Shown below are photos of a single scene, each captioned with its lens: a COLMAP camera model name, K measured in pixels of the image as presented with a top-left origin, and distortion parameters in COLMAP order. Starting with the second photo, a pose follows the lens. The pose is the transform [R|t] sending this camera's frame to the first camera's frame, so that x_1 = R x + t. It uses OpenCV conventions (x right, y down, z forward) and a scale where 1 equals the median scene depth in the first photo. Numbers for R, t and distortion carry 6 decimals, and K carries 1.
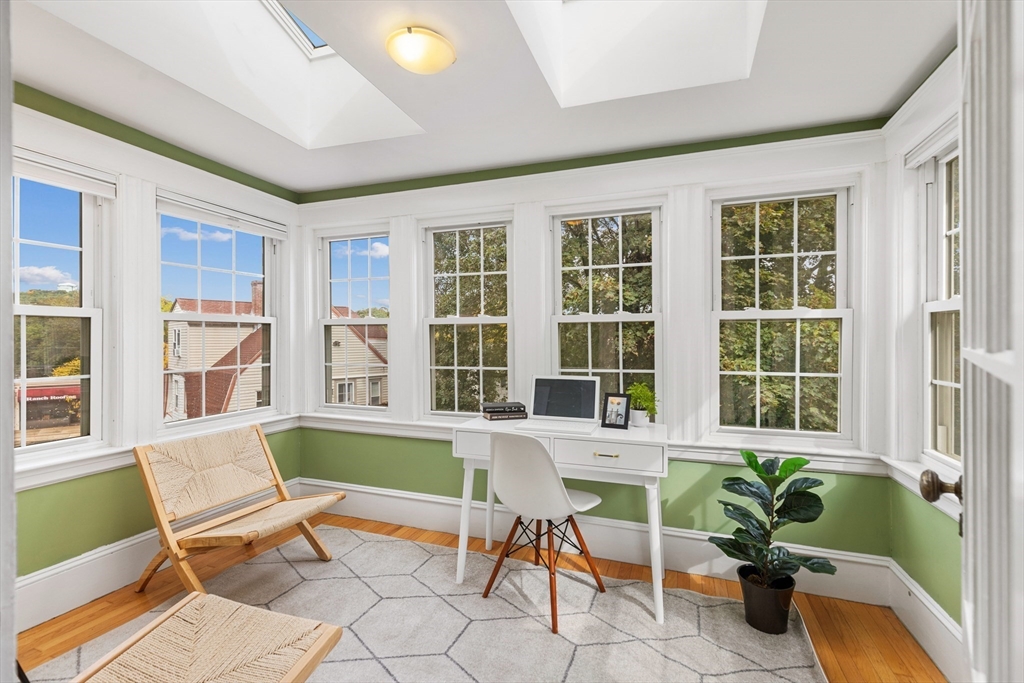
lens RADIAL K [[463.9, 0, 509.7], [0, 463.9, 332.3], [0, 0, 1]] dist [0.003185, 0.000104]
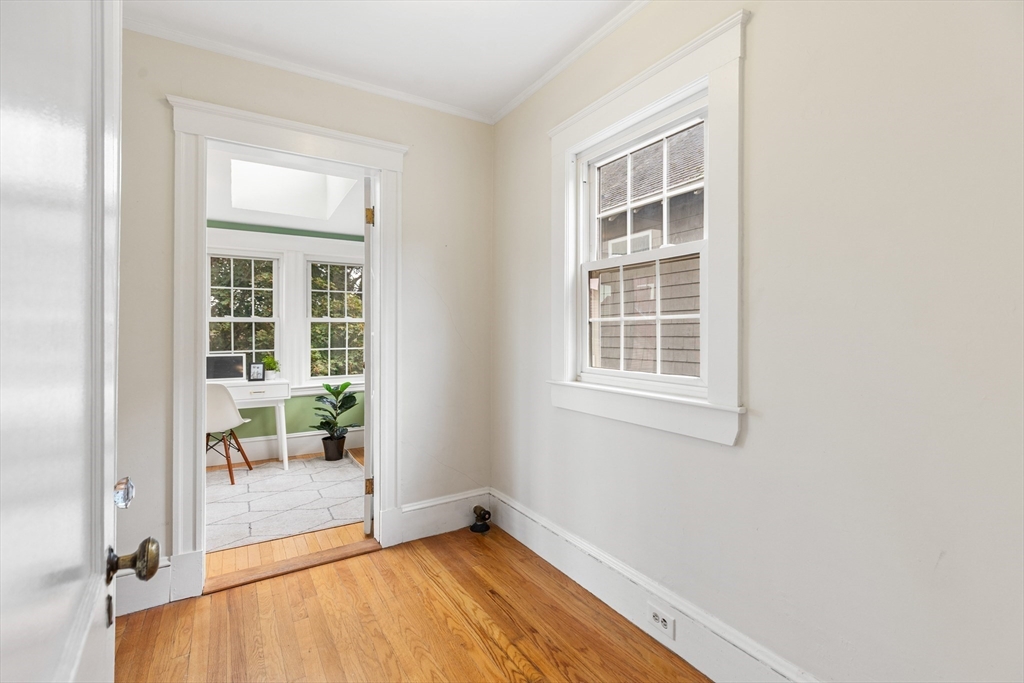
lens RADIAL K [[463.9, 0, 509.7], [0, 463.9, 332.3], [0, 0, 1]] dist [0.003185, 0.000104]
pose [[0.626001, -0.002585, 0.779818, -0.565663], [-0.002219, 0.999985, 0.005096, 0.003446], [-0.779819, -0.004921, 0.625985, -0.903376]]
